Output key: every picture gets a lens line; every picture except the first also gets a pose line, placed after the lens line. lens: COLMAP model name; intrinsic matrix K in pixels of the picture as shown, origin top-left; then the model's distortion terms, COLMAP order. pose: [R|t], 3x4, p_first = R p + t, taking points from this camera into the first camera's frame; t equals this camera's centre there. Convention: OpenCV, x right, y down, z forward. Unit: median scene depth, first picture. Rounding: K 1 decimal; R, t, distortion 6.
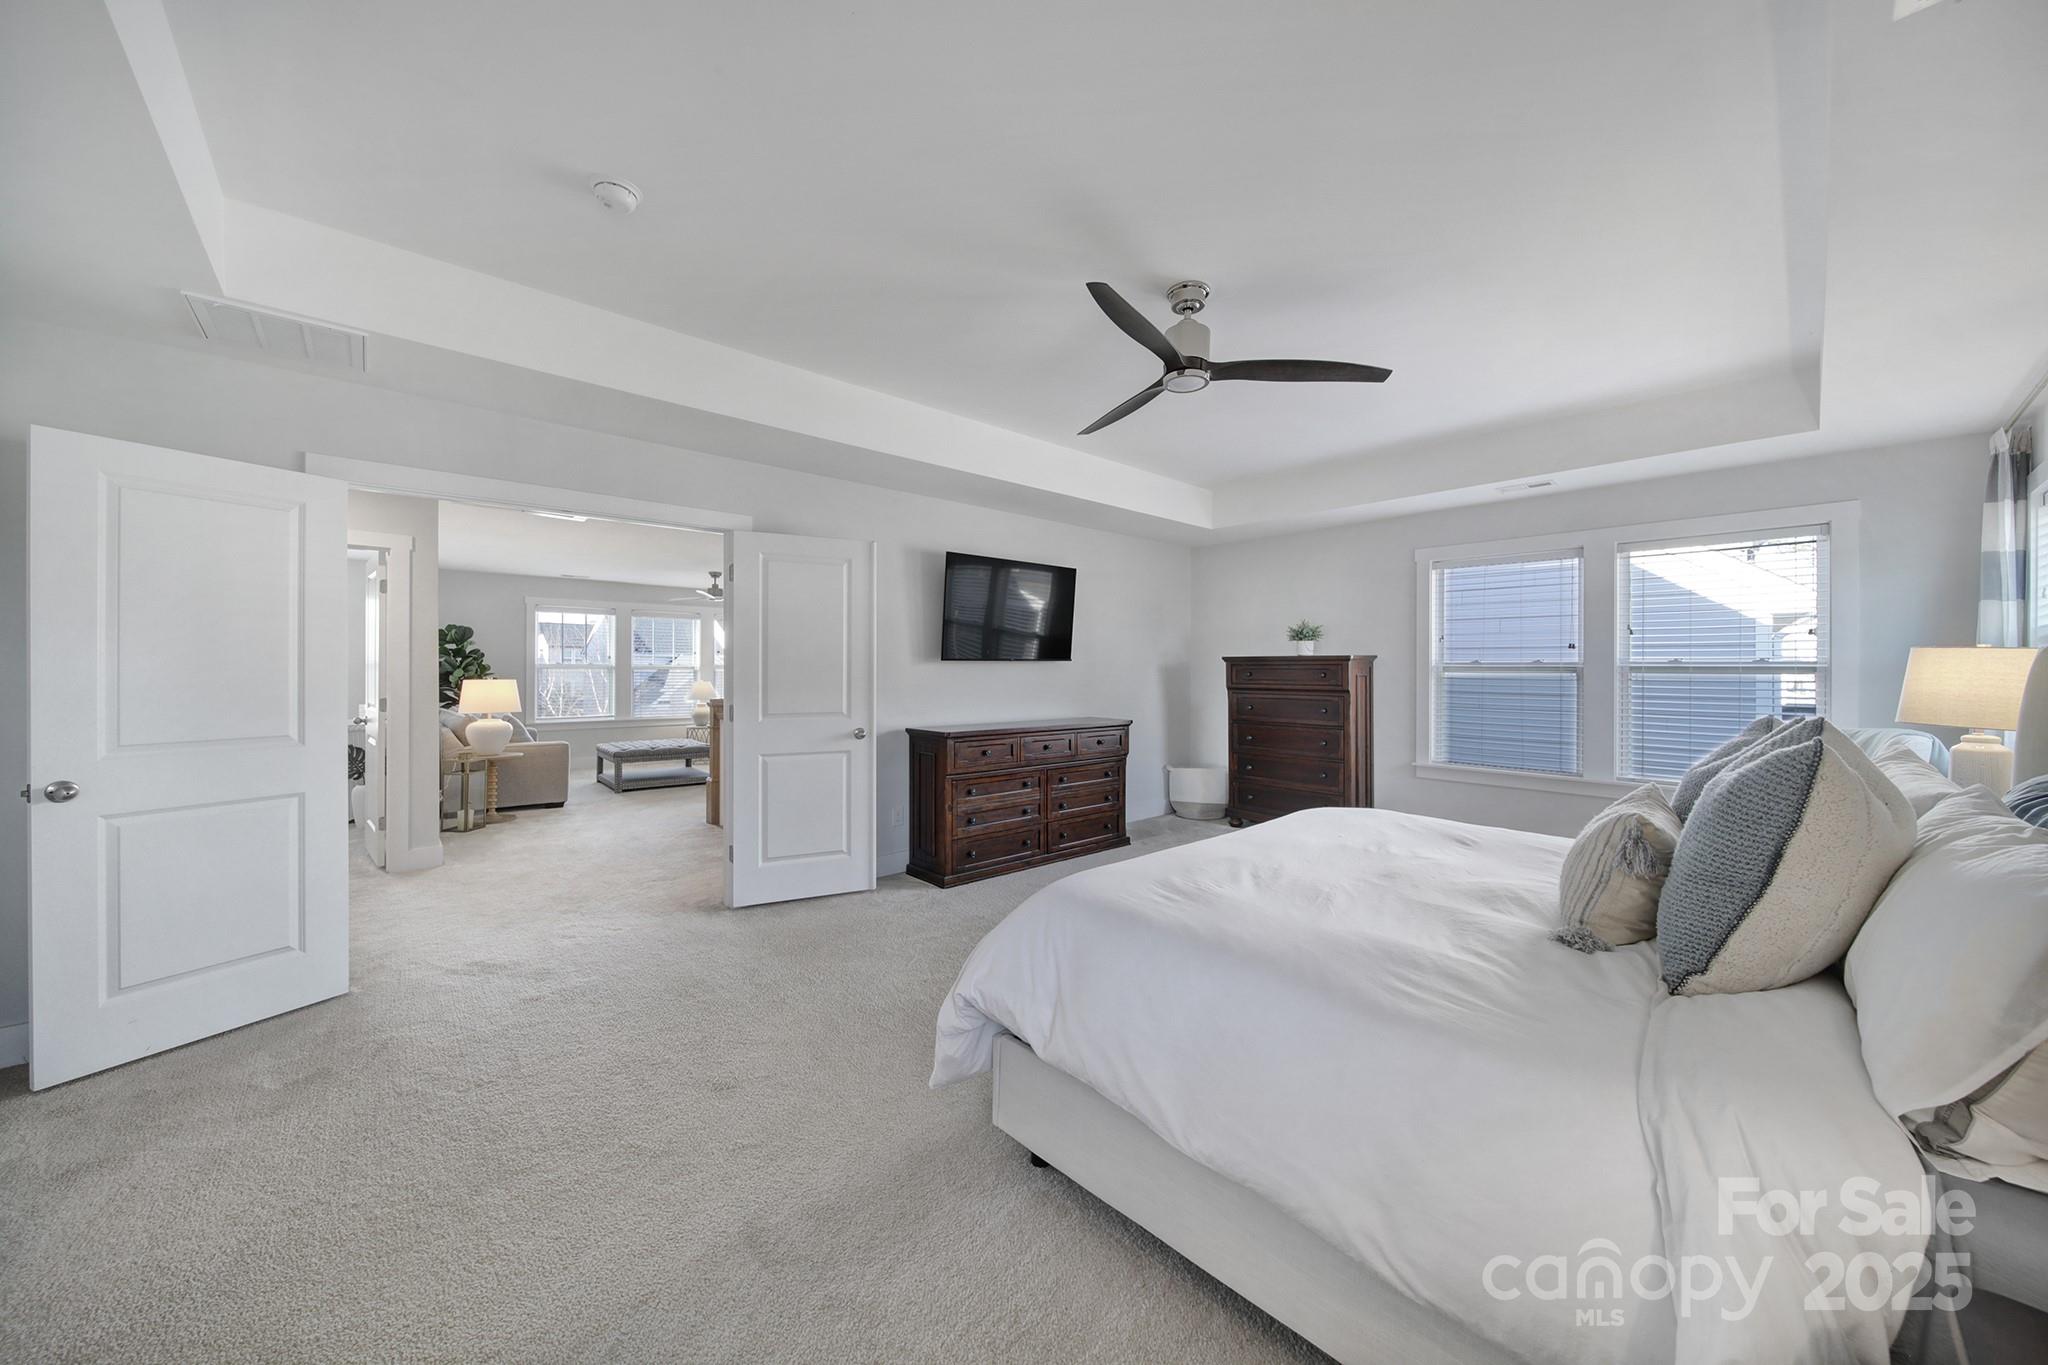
lens RADIAL K [[720.3, 0, 1023.5], [0, 720.3, 672.9], [0, 0, 1]] dist [-0.002931, -0.000390]
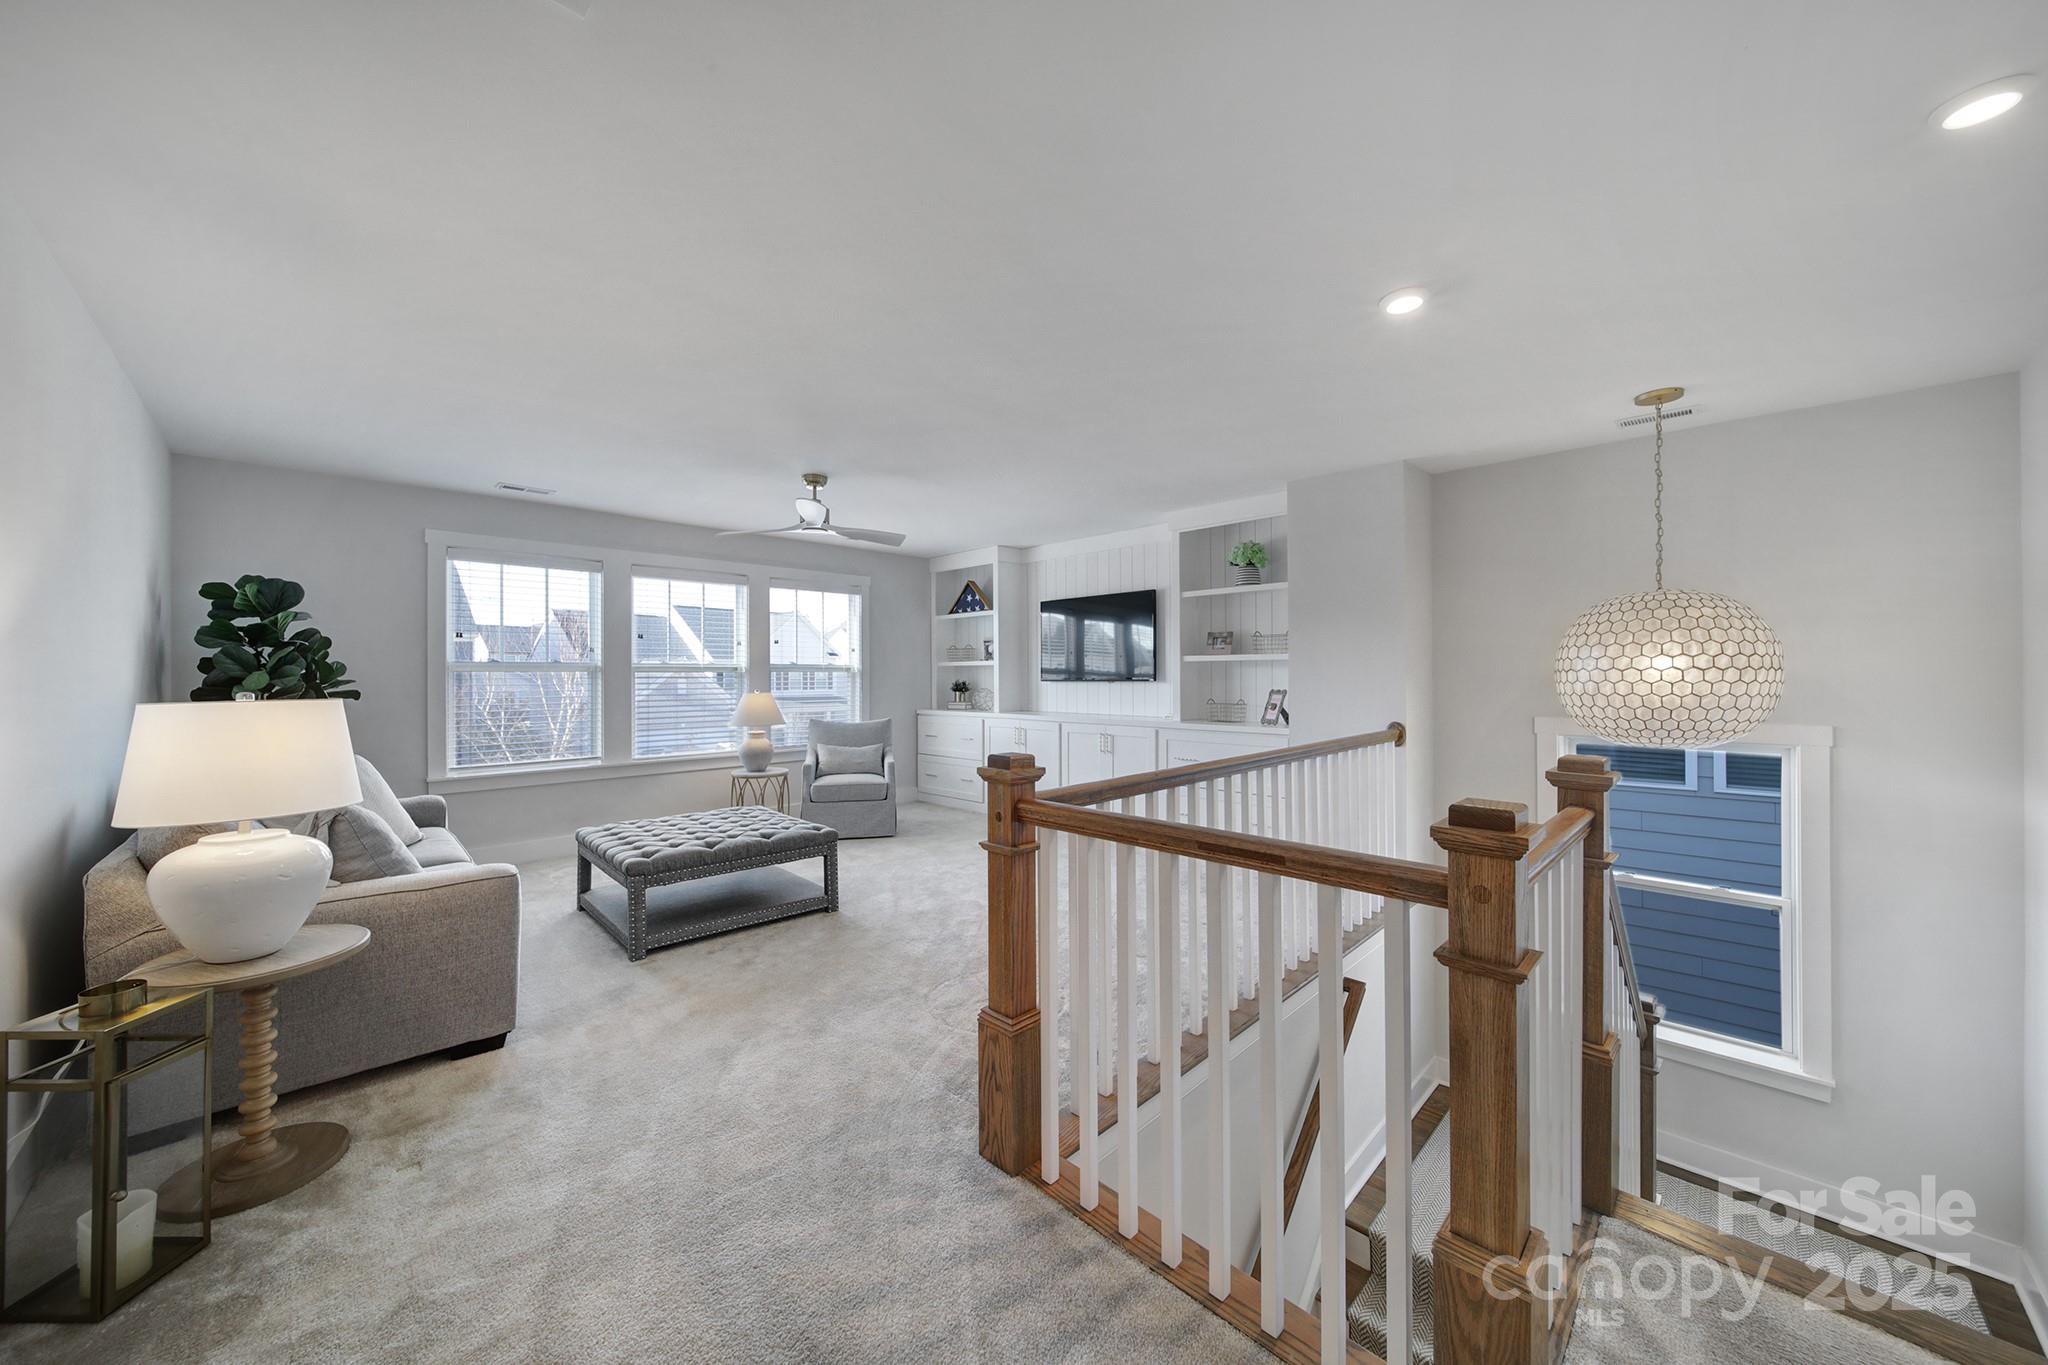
lens RADIAL K [[720.3, 0, 1023.5], [0, 720.3, 672.9], [0, 0, 1]] dist [-0.002931, -0.000390]
pose [[0.998491, -0.007662, 0.054386, -0.285956], [0.007948, 0.999956, -0.005044, 0.001137], [-0.054345, 0.005469, 0.998507, 0.449815]]
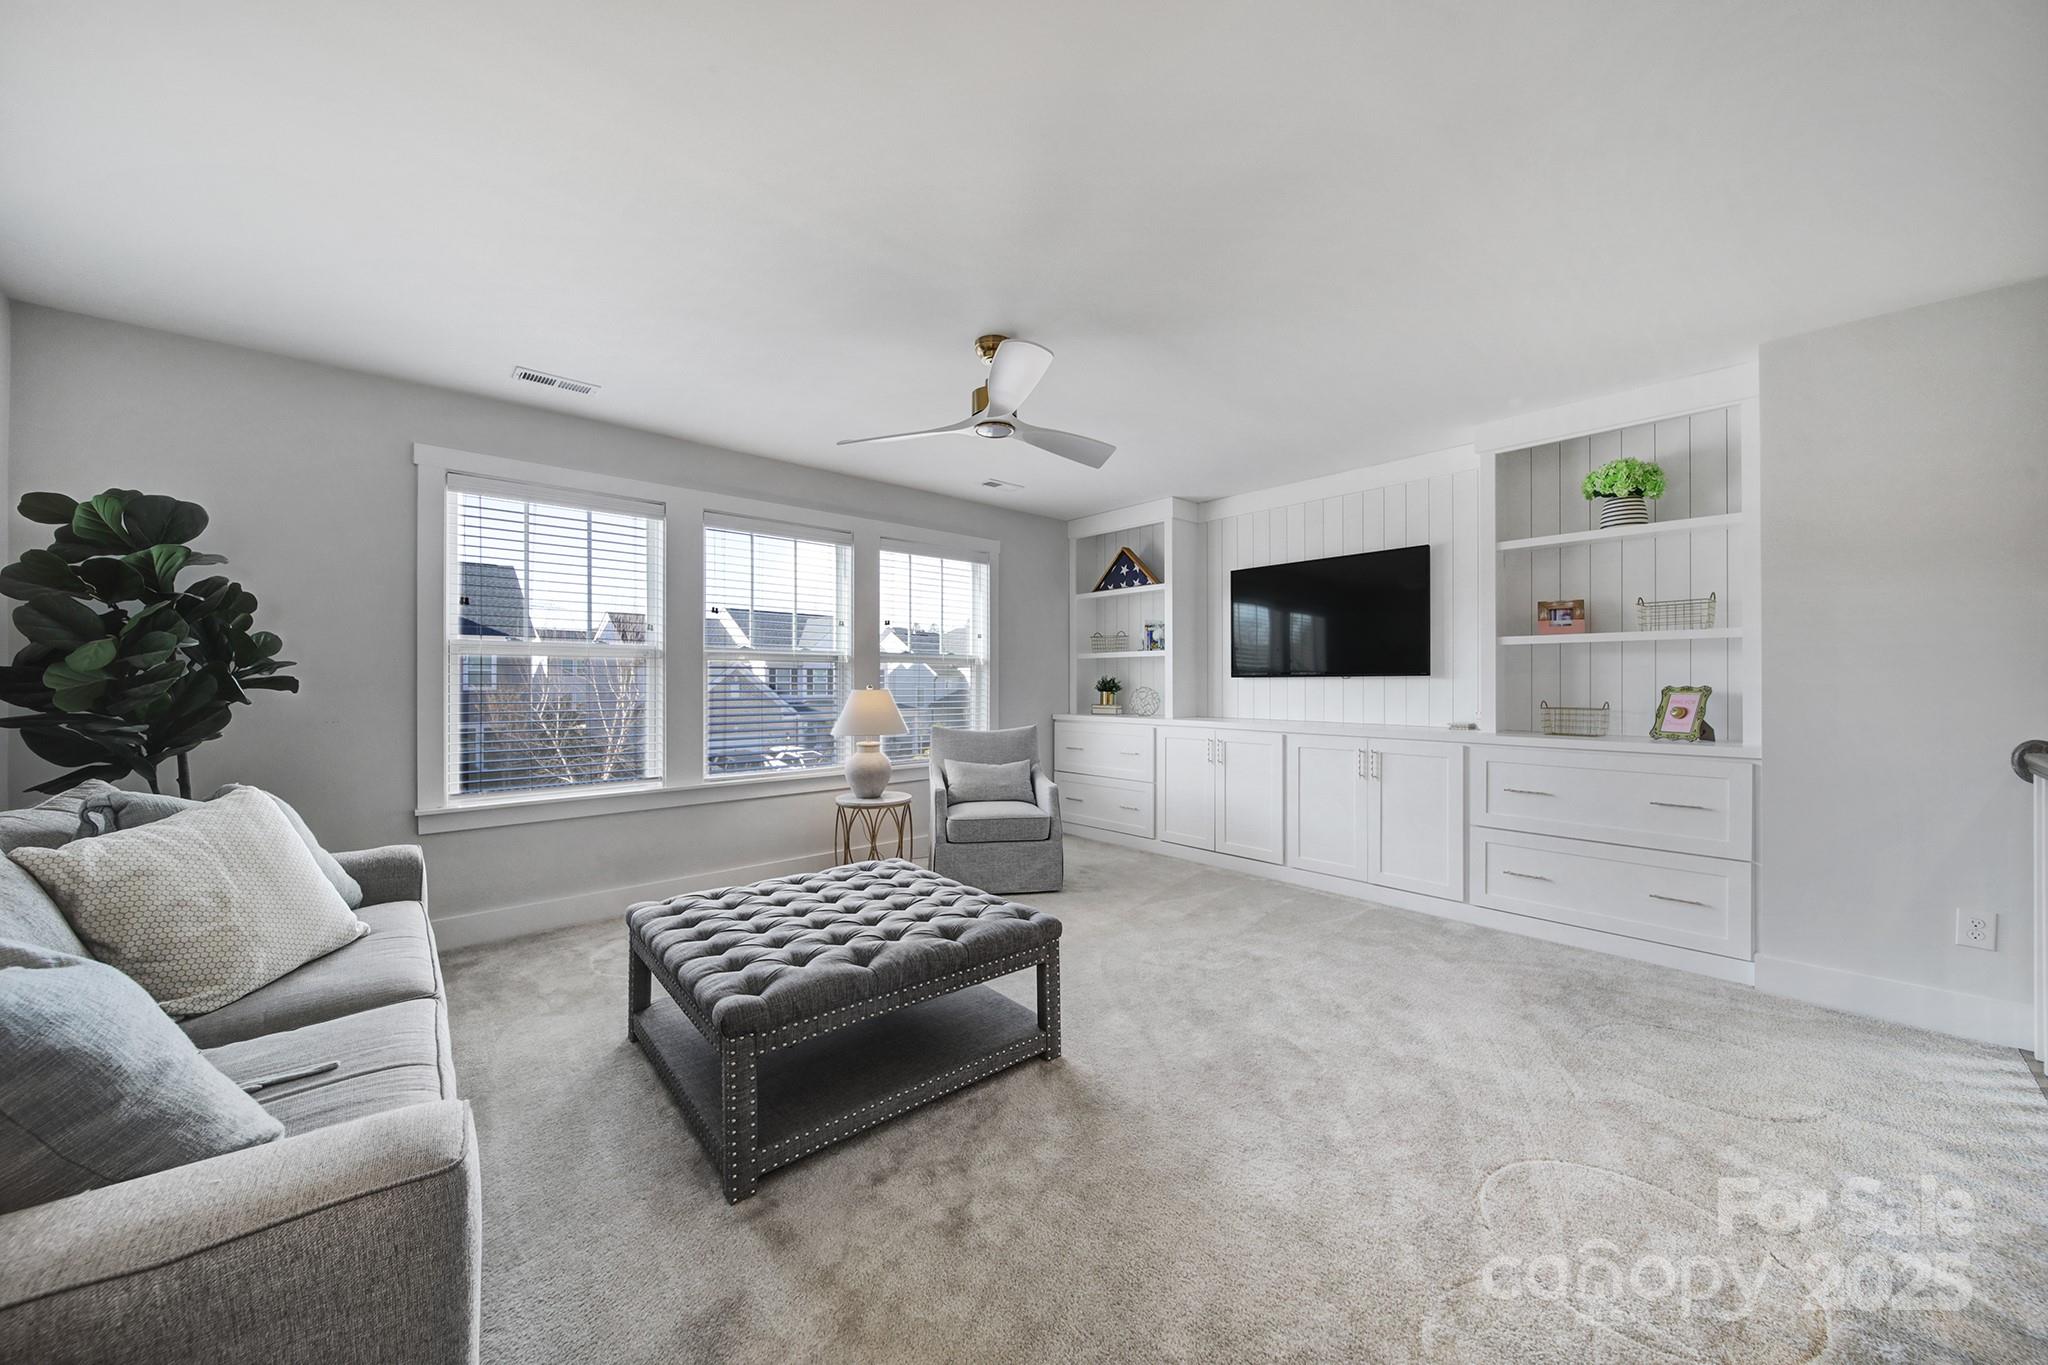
lens RADIAL K [[718.8, 0, 1024.0], [0, 718.8, 682.5], [0, 0, 1]] dist [-0.005917, -0.000162]
pose [[0.999990, -0.003959, -0.001865, -0.382103], [0.003958, 0.999992, -0.000455, 0.009327], [0.001867, 0.000448, 0.999998, 0.628156]]
